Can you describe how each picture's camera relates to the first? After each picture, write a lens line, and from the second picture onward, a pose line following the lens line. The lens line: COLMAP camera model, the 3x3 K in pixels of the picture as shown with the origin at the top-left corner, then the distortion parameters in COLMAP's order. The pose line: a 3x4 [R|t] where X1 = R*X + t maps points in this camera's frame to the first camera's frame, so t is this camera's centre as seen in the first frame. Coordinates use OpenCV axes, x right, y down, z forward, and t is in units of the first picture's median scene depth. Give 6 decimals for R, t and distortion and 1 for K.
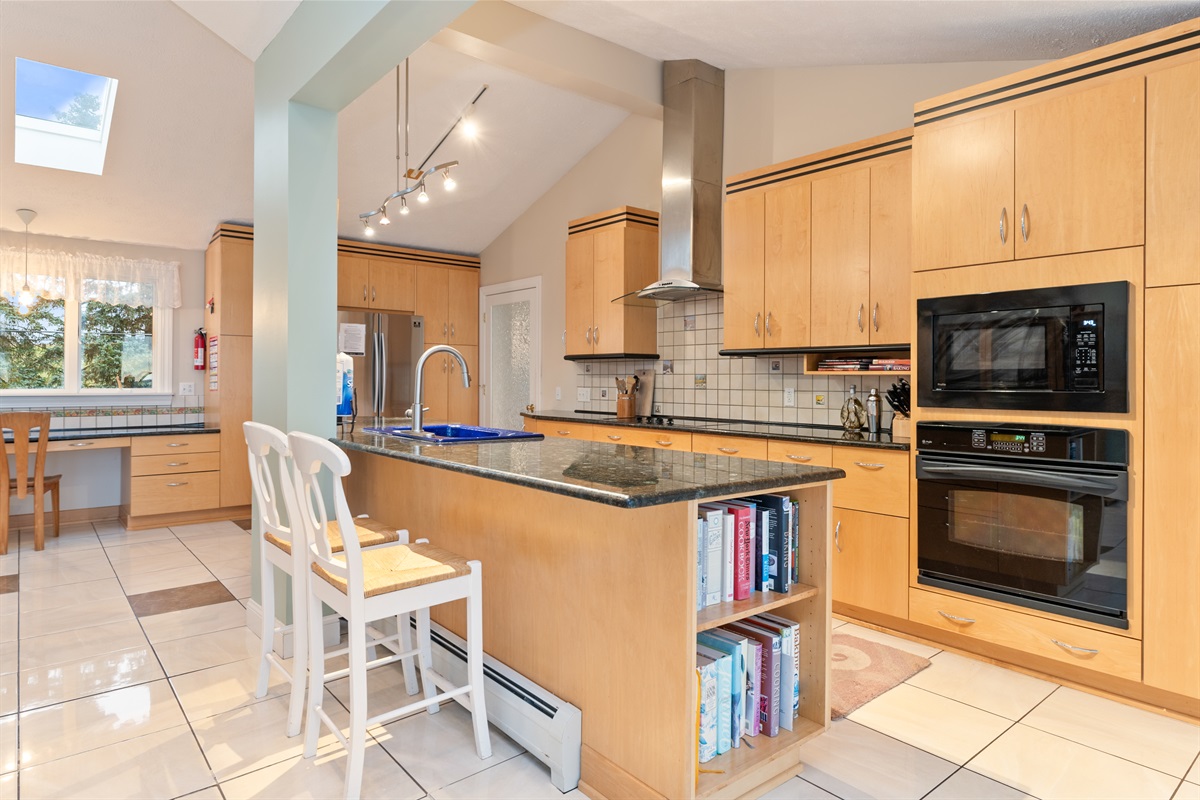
lens RADIAL K [[683.0, 0, 588.0], [0, 683.0, 378.0], [0, 0, 1]] dist [0.004182, -0.003374]
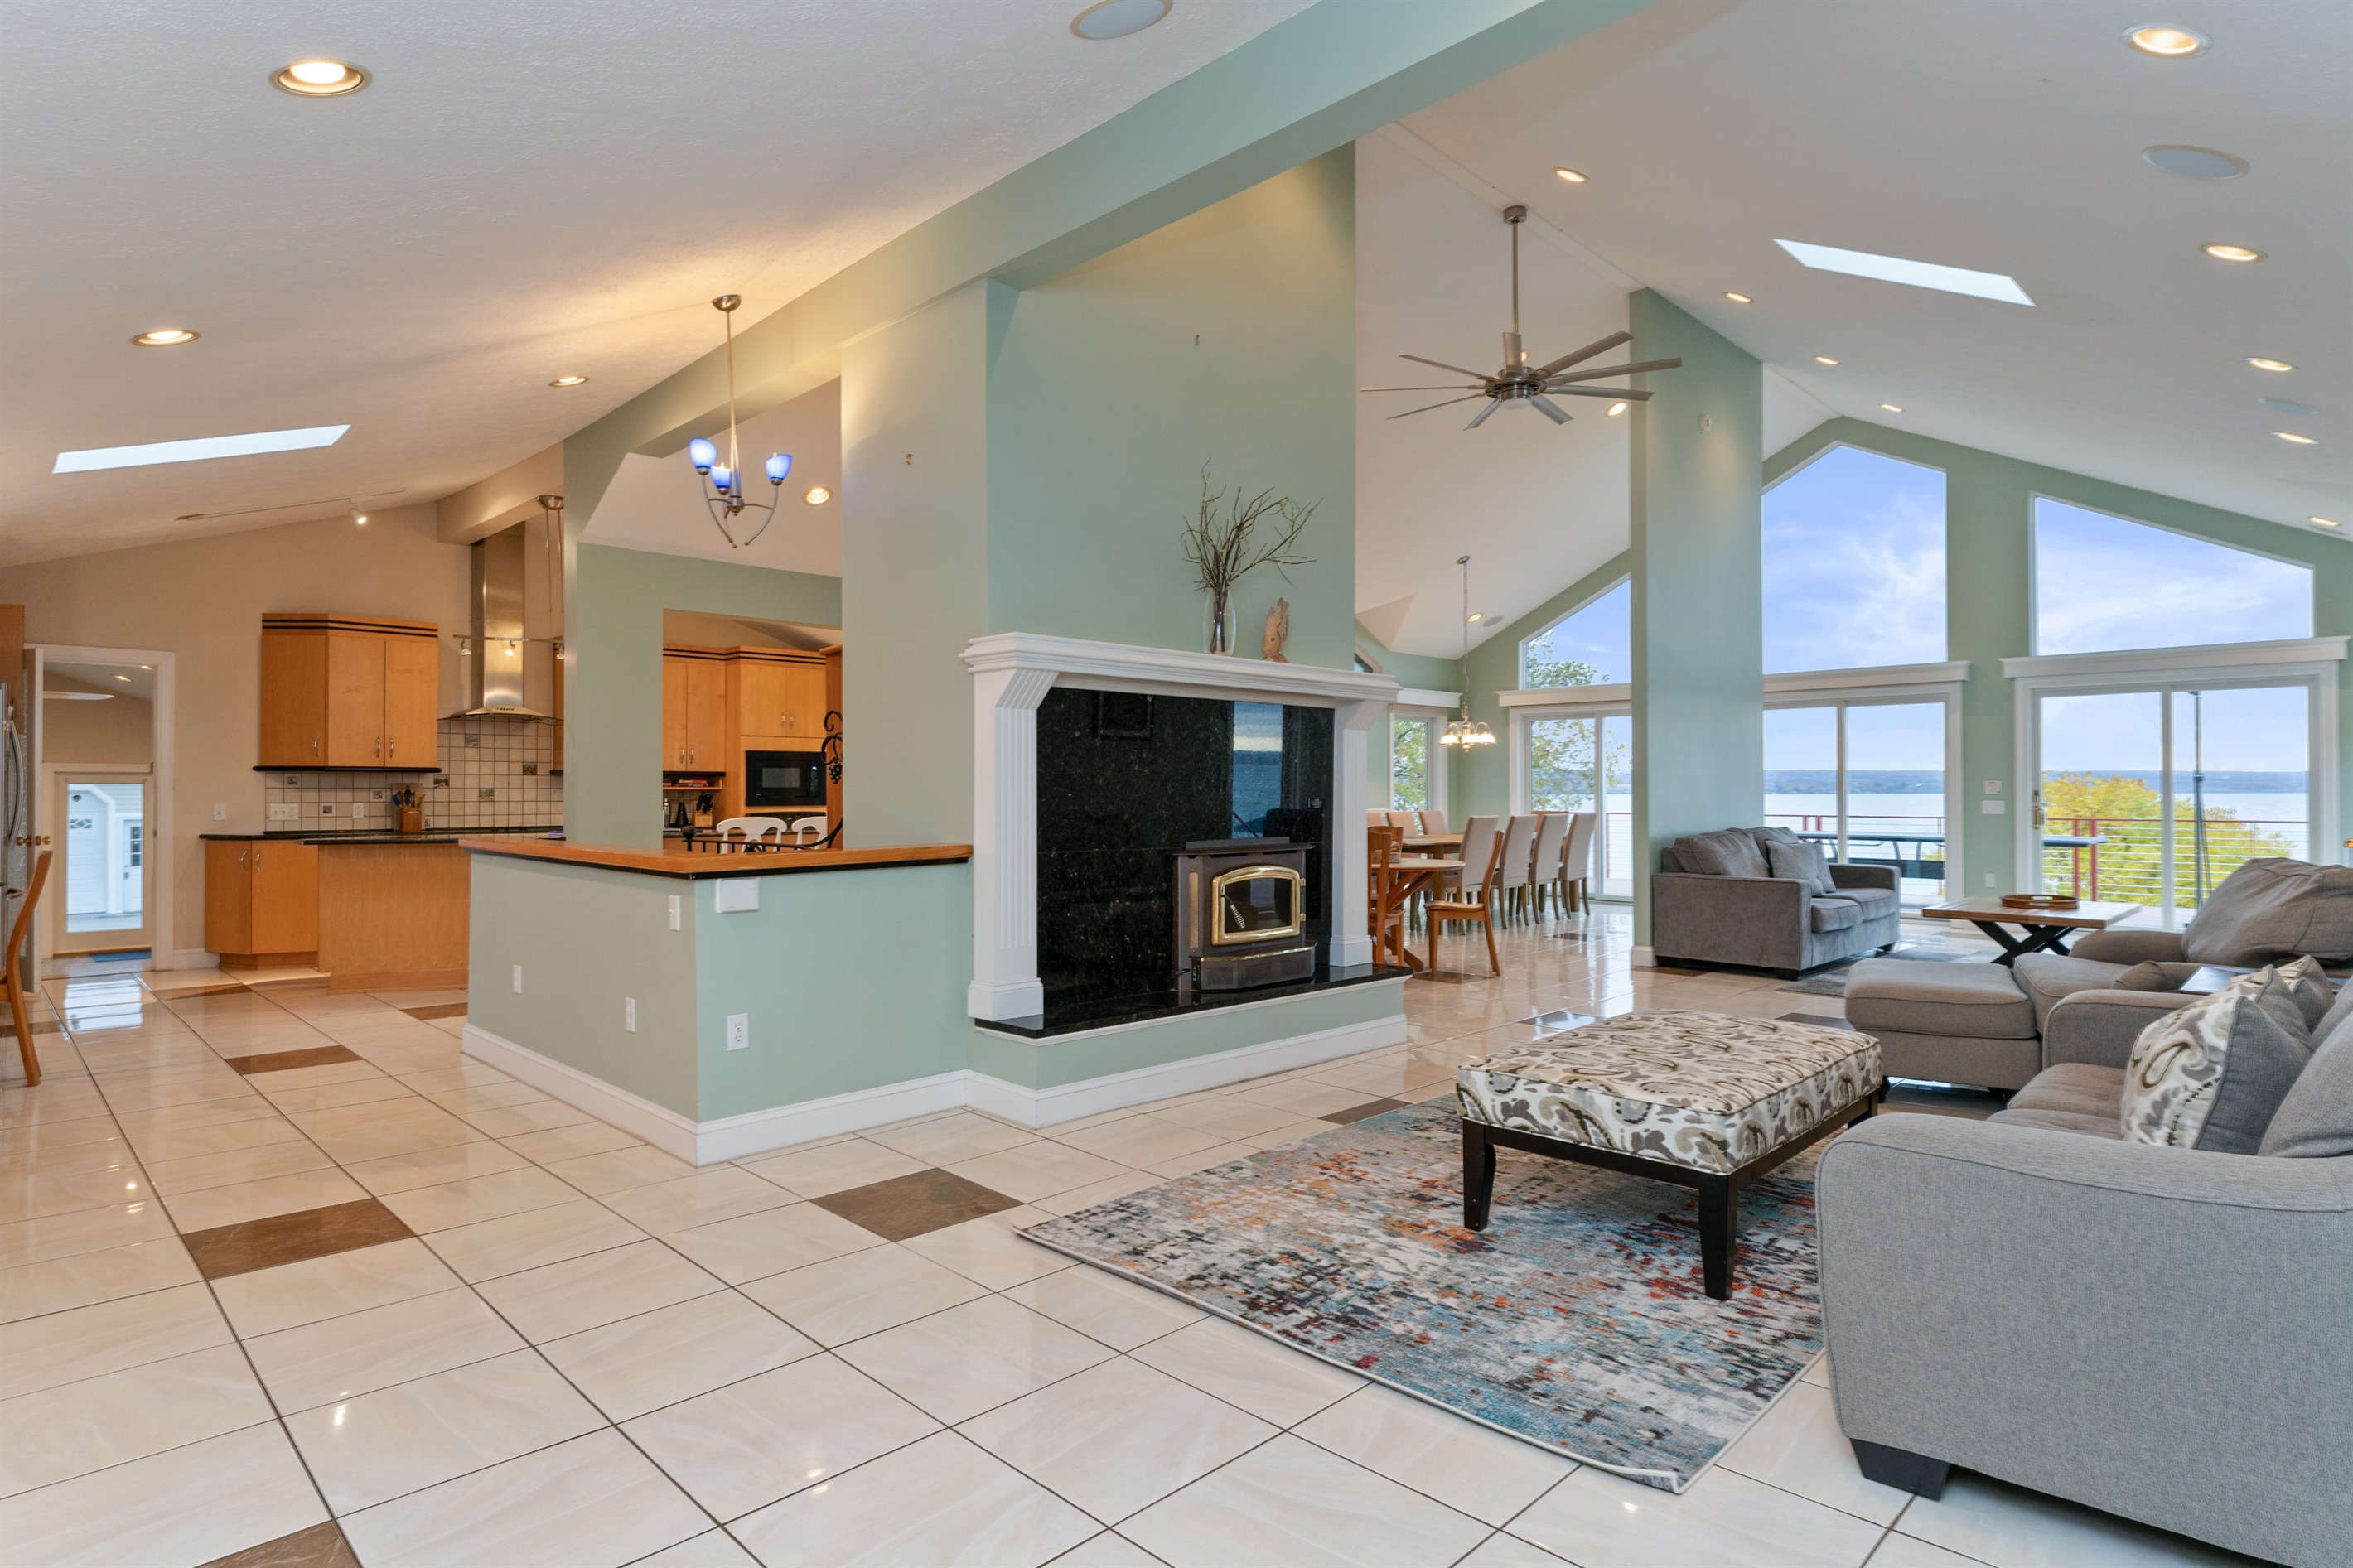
lens RADIAL K [[1190.7, 0, 1166.1], [0, 1190.7, 776.5], [0, 0, 1]] dist [0.001484, -0.002471]
pose [[-0.107894, 0.007866, 0.994131, -1.842579], [0.000597, 0.999969, -0.007847, -0.008179], [-0.994162, -0.000253, -0.107896, 0.105807]]
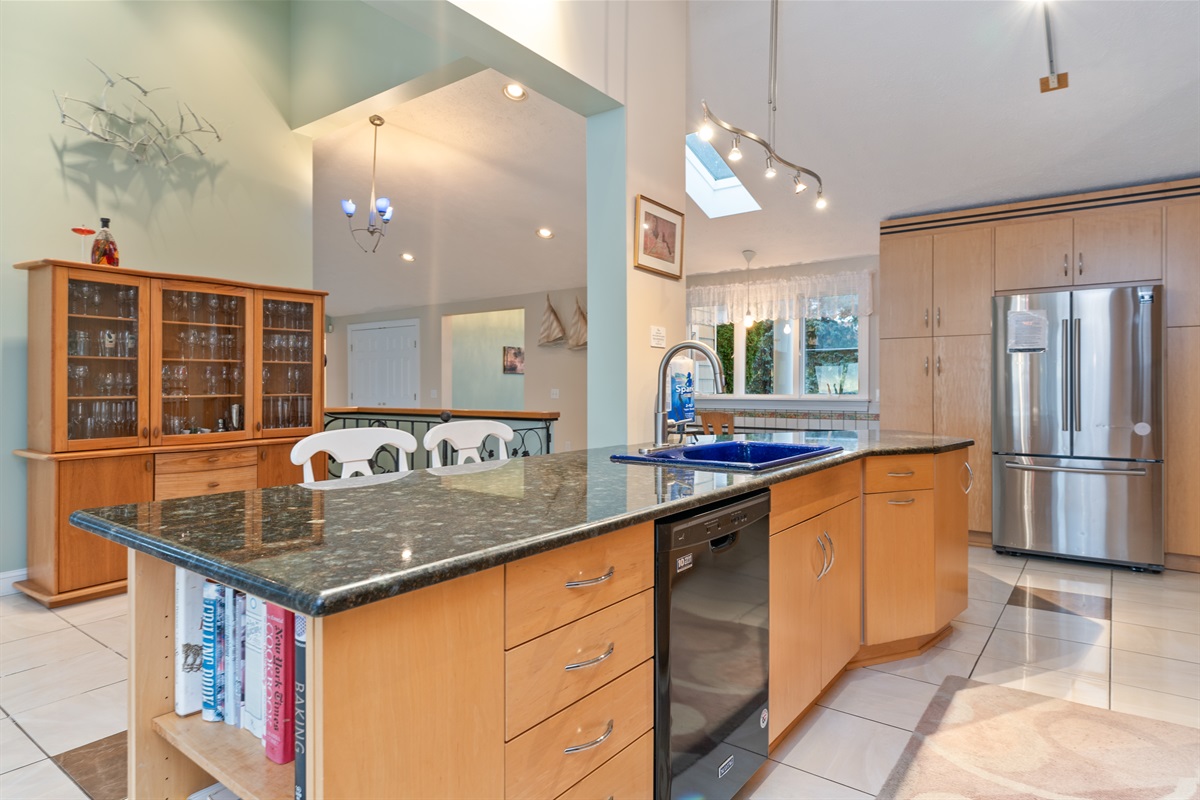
lens RADIAL K [[683.0, 0, 598.8], [0, 683.0, 384.1], [0, 0, 1]] dist [0.004182, -0.003374]
pose [[0.235630, -0.008604, -0.971805, 0.338087], [0.003904, 0.999961, -0.007907, 0.006879], [0.971835, -0.001931, 0.235655, 0.451189]]
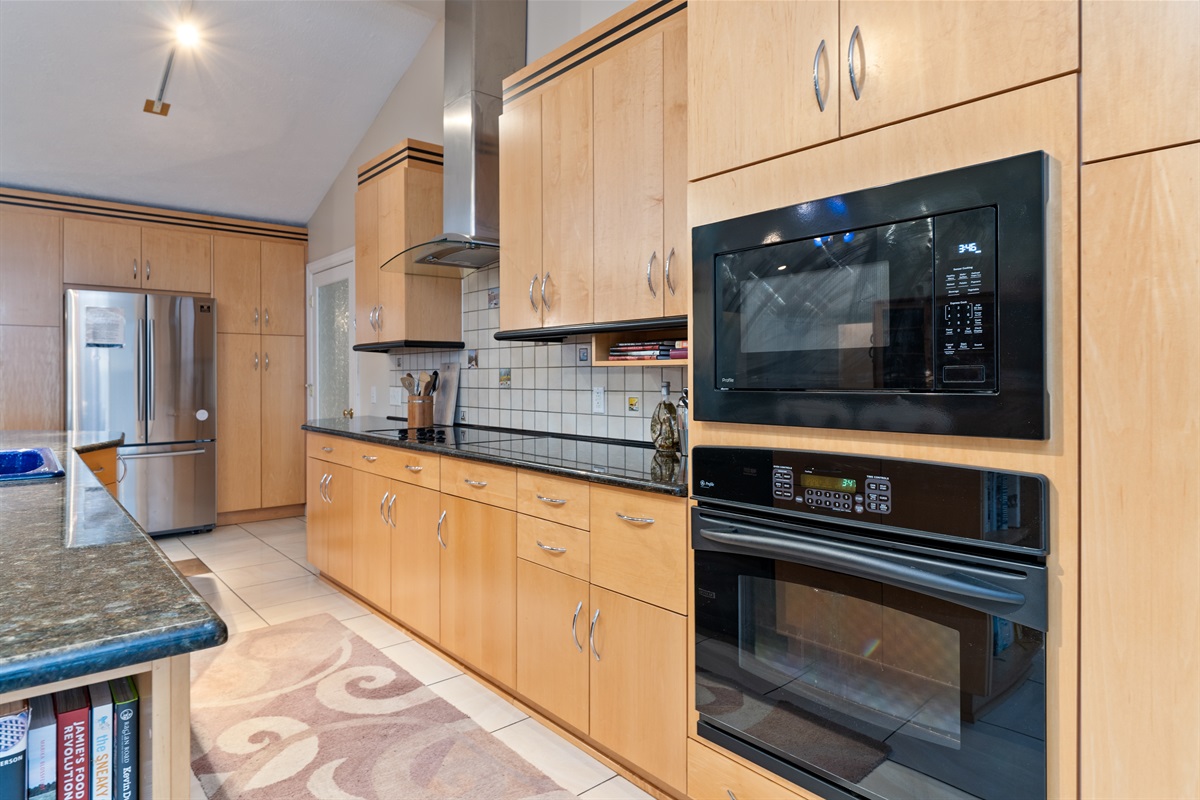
lens RADIAL K [[683.0, 0, 580.1], [0, 683.0, 376.0], [0, 0, 1]] dist [0.004182, -0.003374]
pose [[0.999936, -0.006842, 0.009038, 0.232647], [0.006841, 0.999977, 0.000075, 0.003212], [-0.009039, -0.000013, 0.999959, 0.267648]]
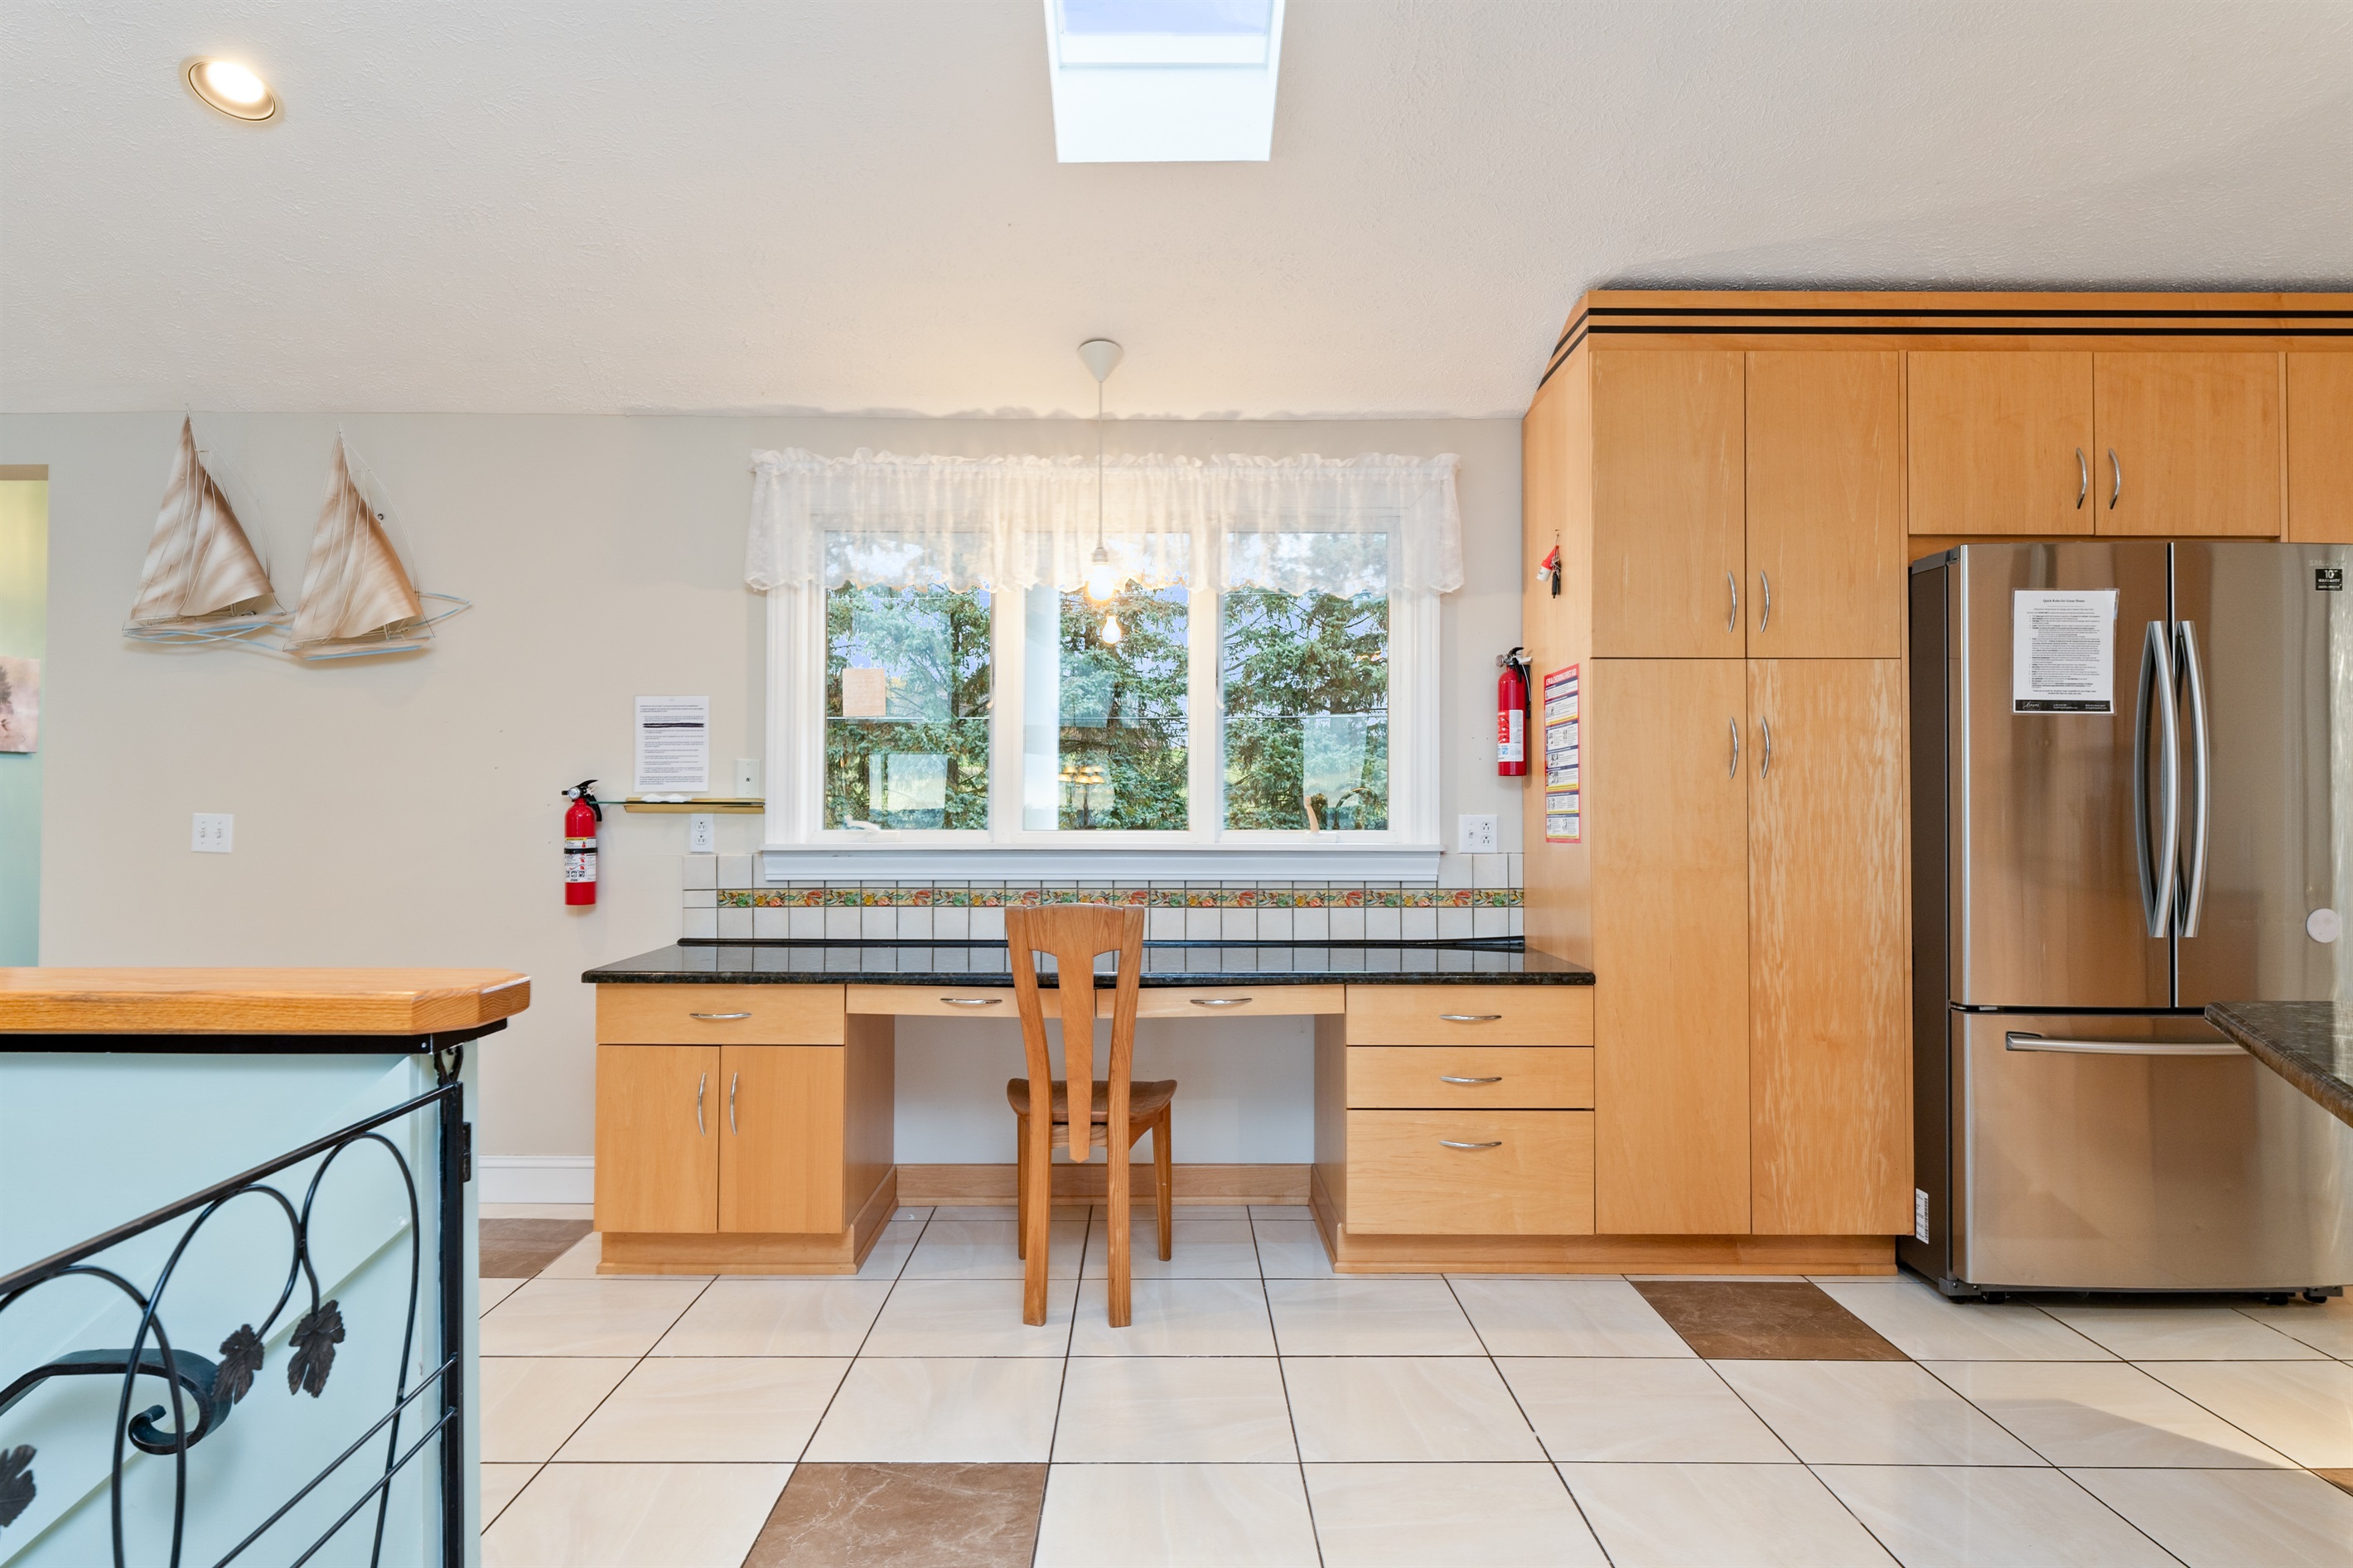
lens RADIAL K [[1339.0, 0, 1163.2], [0, 1339.0, 781.3], [0, 0, 1]] dist [0.004182, -0.003374]
pose [[0.769085, -0.010244, -0.639065, -0.349512], [0.002715, 0.999915, -0.012761, -0.002006], [0.639141, 0.008079, 0.769047, 0.486118]]
